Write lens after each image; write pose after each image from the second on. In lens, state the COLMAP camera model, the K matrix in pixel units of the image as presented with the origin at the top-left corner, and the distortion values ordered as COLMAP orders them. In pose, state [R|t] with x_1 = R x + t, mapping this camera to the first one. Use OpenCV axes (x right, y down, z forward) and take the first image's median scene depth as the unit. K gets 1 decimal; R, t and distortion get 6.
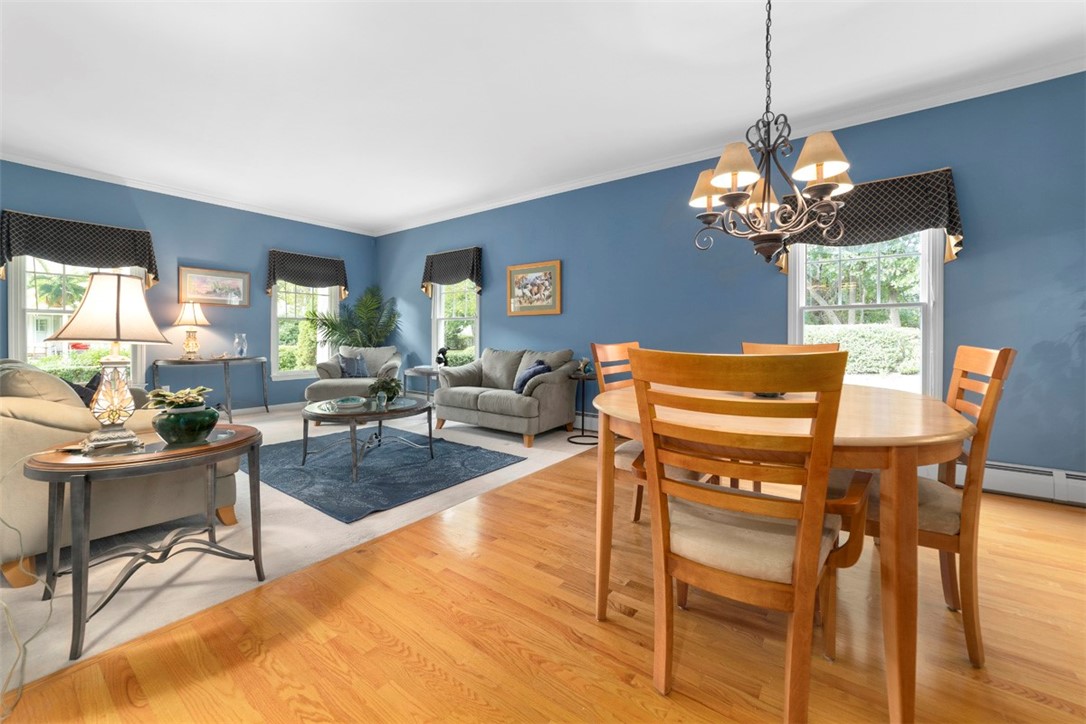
lens RADIAL K [[427.5, 0, 544.1], [0, 427.5, 357.5], [0, 0, 1]] dist [0.000602, 0.000158]
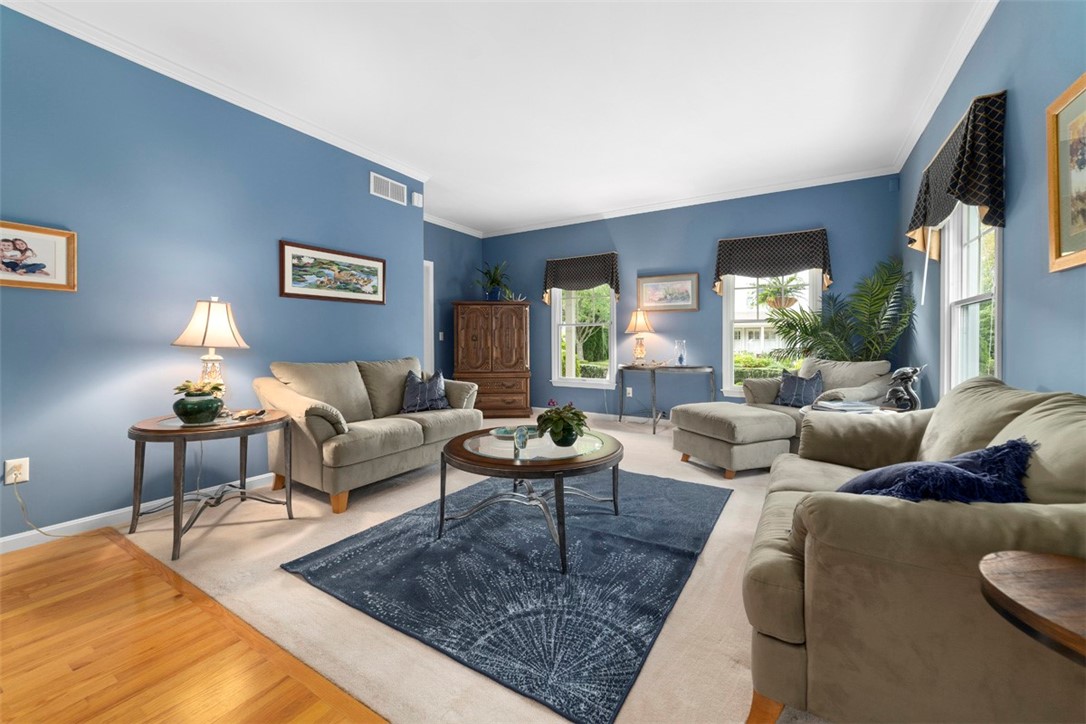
lens RADIAL K [[426.3, 0, 544.8], [0, 426.3, 341.0], [0, 0, 1]] dist [0.000798, 0.000181]
pose [[0.078809, -0.001329, -0.996889, 0.145523], [-0.051840, 0.998641, -0.005429, -0.026377], [0.995541, 0.052107, 0.078633, 0.504405]]
